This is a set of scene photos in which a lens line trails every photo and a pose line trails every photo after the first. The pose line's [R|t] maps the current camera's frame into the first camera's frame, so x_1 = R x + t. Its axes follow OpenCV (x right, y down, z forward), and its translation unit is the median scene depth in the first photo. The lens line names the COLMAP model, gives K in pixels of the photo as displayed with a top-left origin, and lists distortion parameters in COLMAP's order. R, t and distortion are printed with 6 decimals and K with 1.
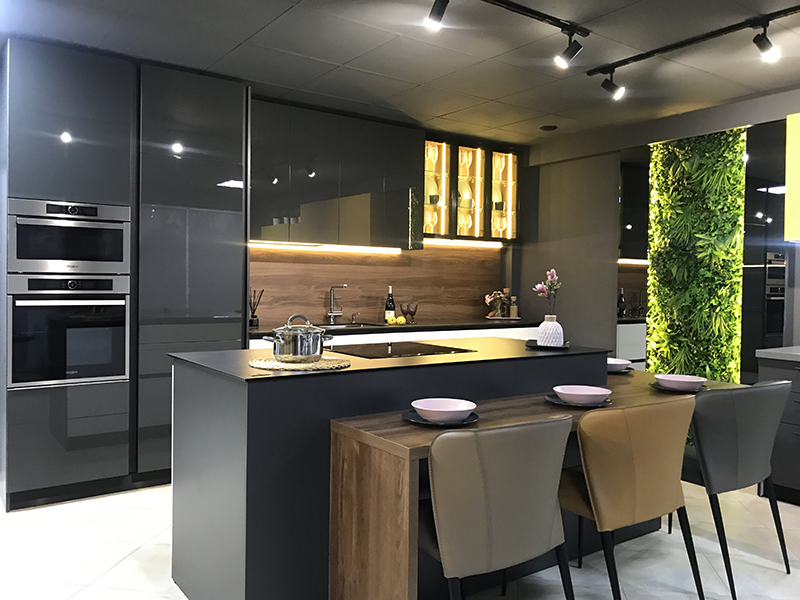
lens RADIAL K [[655.4, 0, 399.7], [0, 655.4, 308.4], [0, 0, 1]] dist [0.003927, -0.001980]
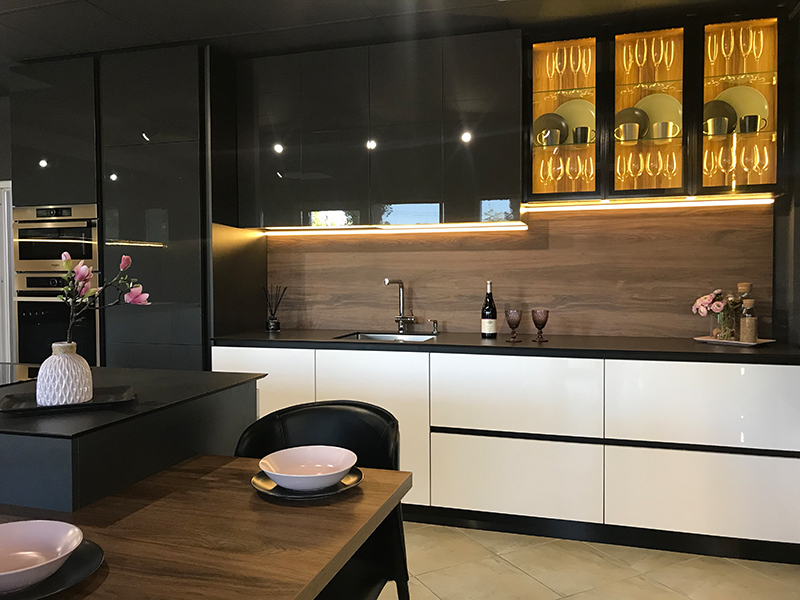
lens RADIAL K [[655.4, 0, 399.9], [0, 655.4, 291.3], [0, 0, 1]] dist [0.003927, -0.001980]
pose [[0.601600, 0.009166, -0.798745, 0.460939], [-0.020037, 0.999793, -0.003618, -0.019236], [0.798546, 0.018181, 0.601659, 0.538520]]
